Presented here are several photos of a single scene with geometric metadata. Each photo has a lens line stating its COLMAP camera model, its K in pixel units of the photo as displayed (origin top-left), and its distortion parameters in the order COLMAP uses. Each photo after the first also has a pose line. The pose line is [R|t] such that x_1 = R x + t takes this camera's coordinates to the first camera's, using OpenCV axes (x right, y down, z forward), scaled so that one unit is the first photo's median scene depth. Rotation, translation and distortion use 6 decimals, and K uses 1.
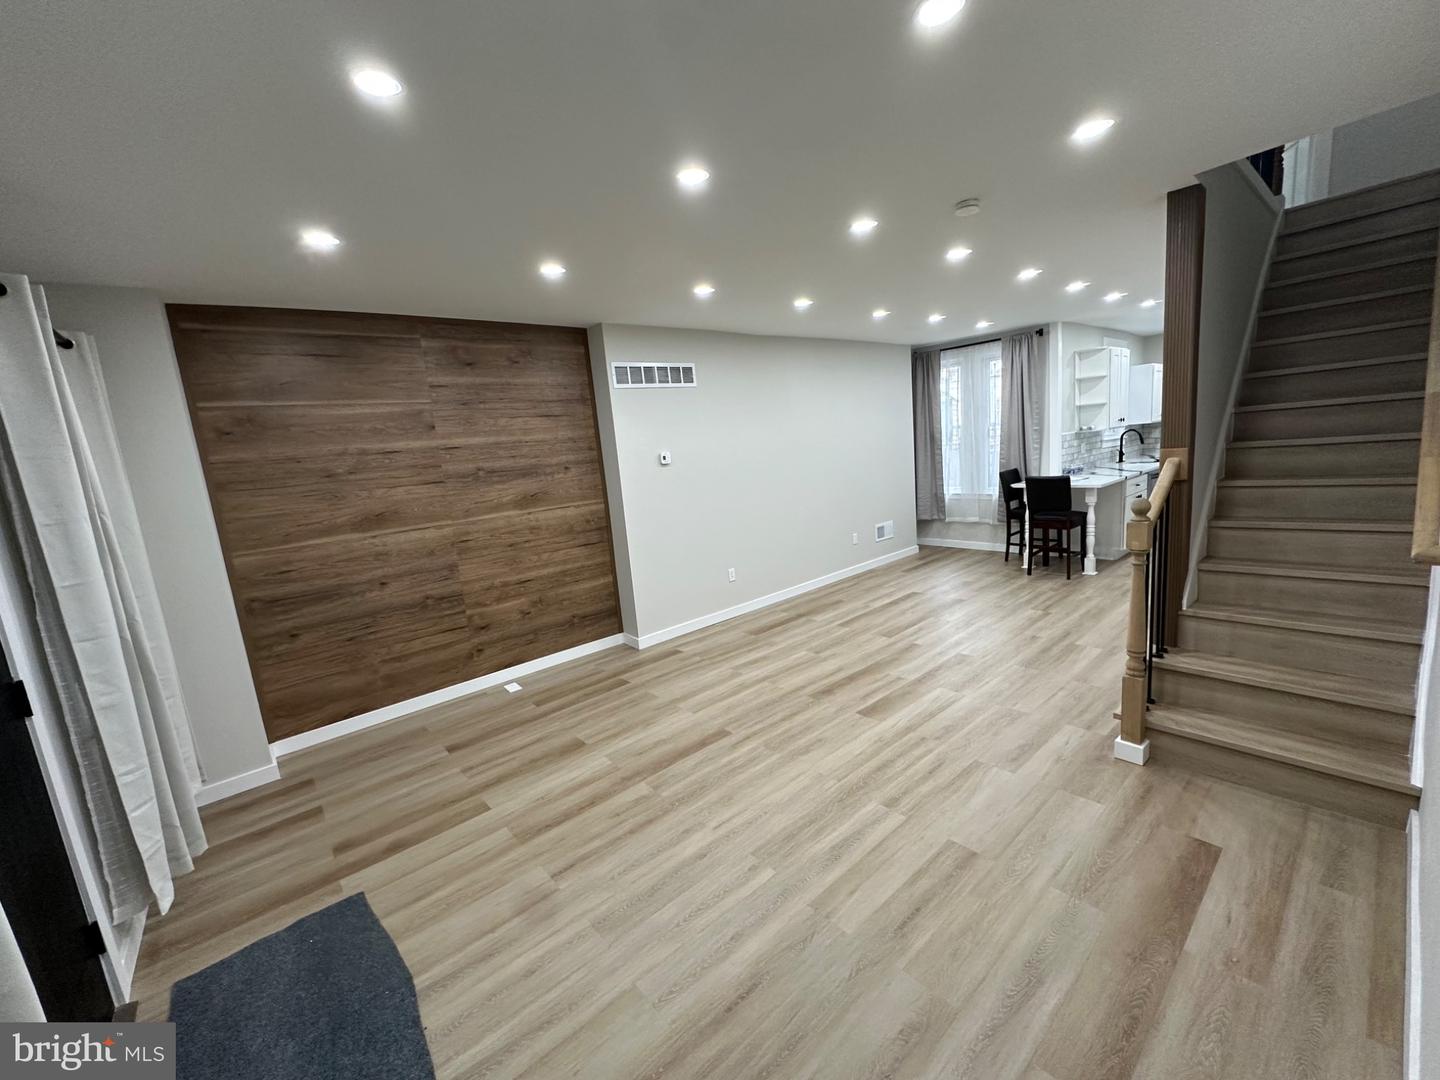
lens RADIAL K [[574.9, 0, 717.5], [0, 574.9, 540.0], [0, 0, 1]] dist [-0.003922, -0.000087]
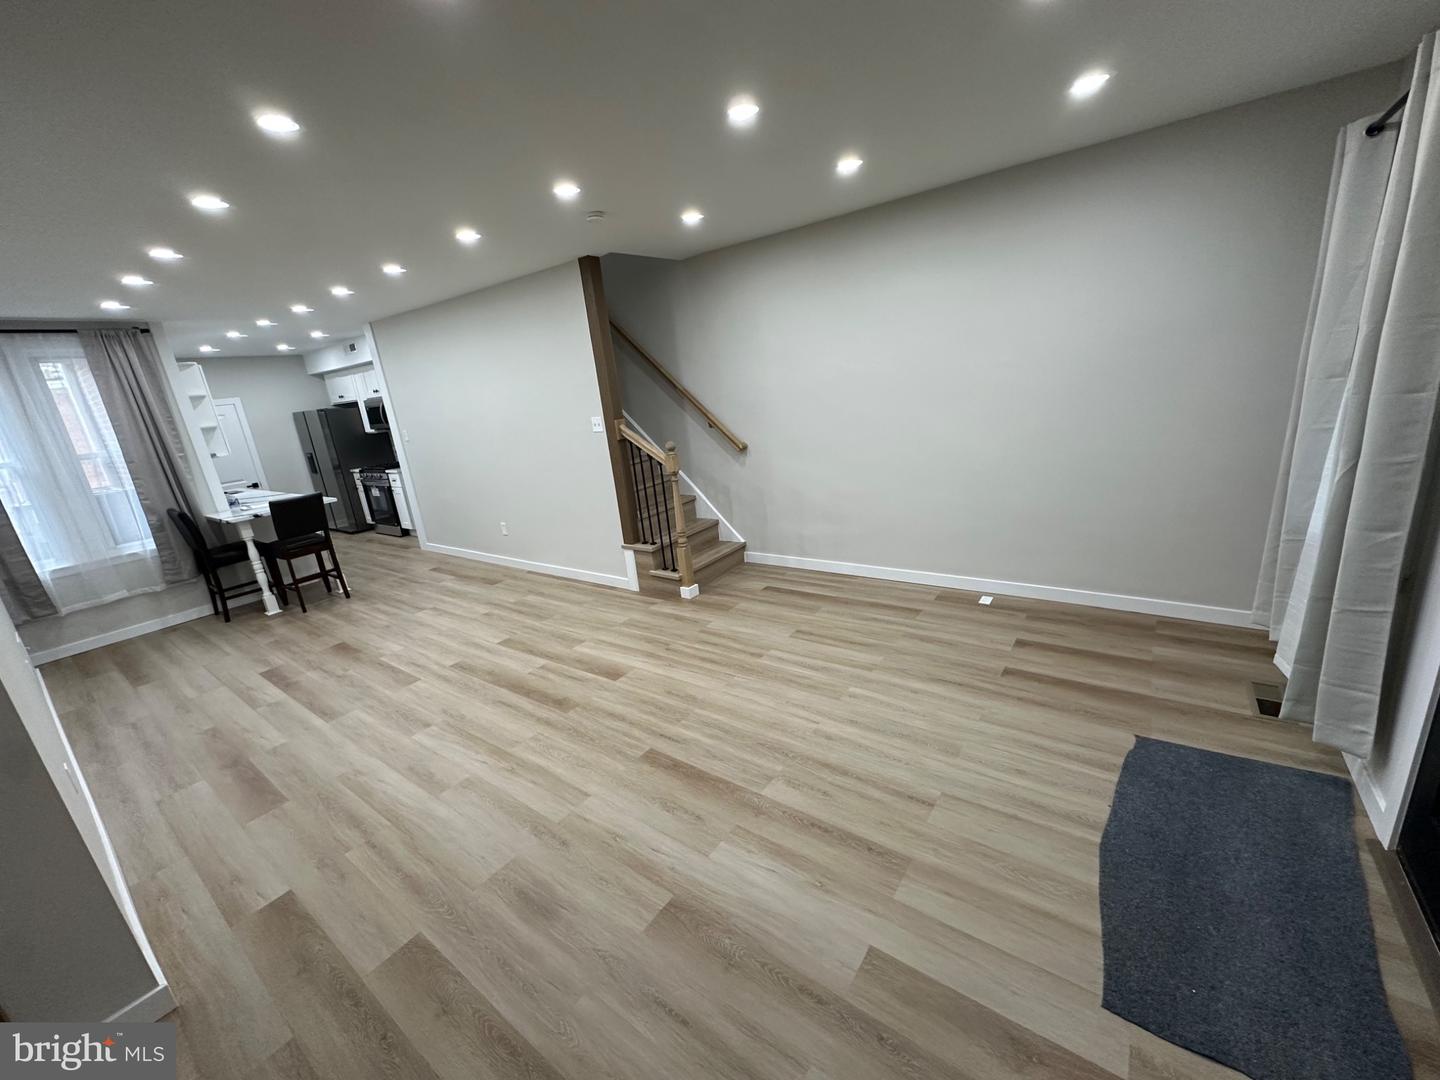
lens RADIAL K [[574.9, 0, 717.0], [0, 574.9, 541.1], [0, 0, 1]] dist [-0.003922, -0.000087]
pose [[-0.210465, -0.162249, 0.964043, -0.677365], [0.281646, 0.934257, 0.218724, -0.089763], [-0.936152, 0.317553, -0.150931, 0.851178]]
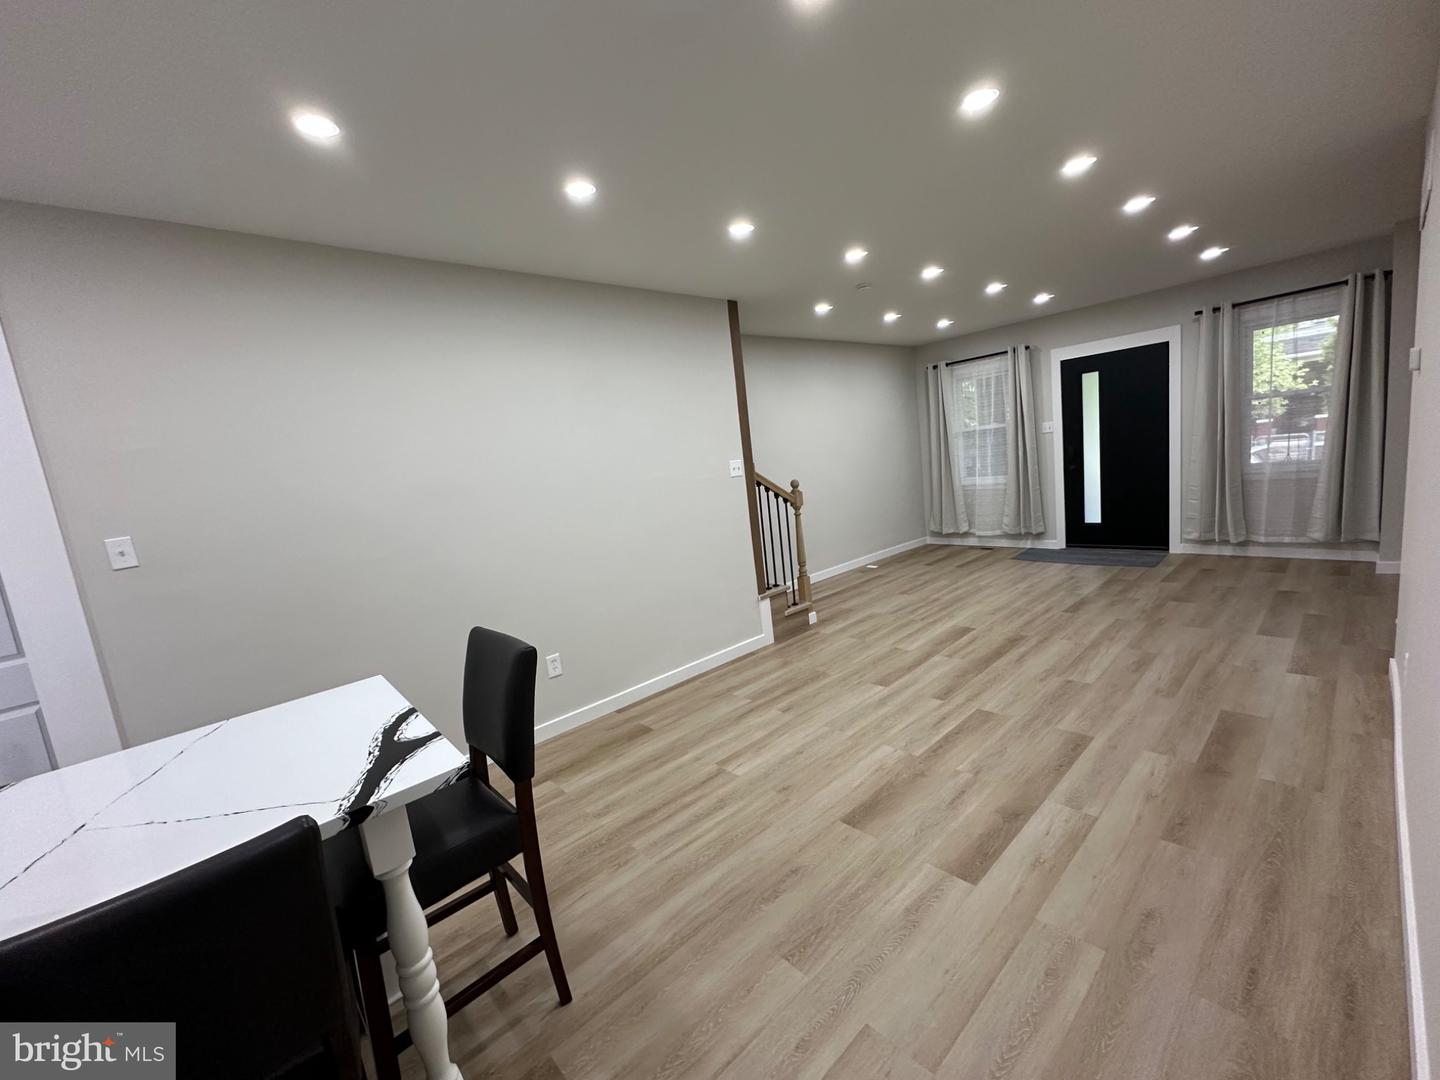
lens RADIAL K [[574.9, 0, 719.3], [0, 574.9, 543.8], [0, 0, 1]] dist [-0.003922, -0.000087]
pose [[-0.979282, 0.202424, 0.005591, 0.705767], [0.194362, 0.931817, 0.306497, -0.350487], [0.056832, 0.301233, -0.951855, 1.989036]]
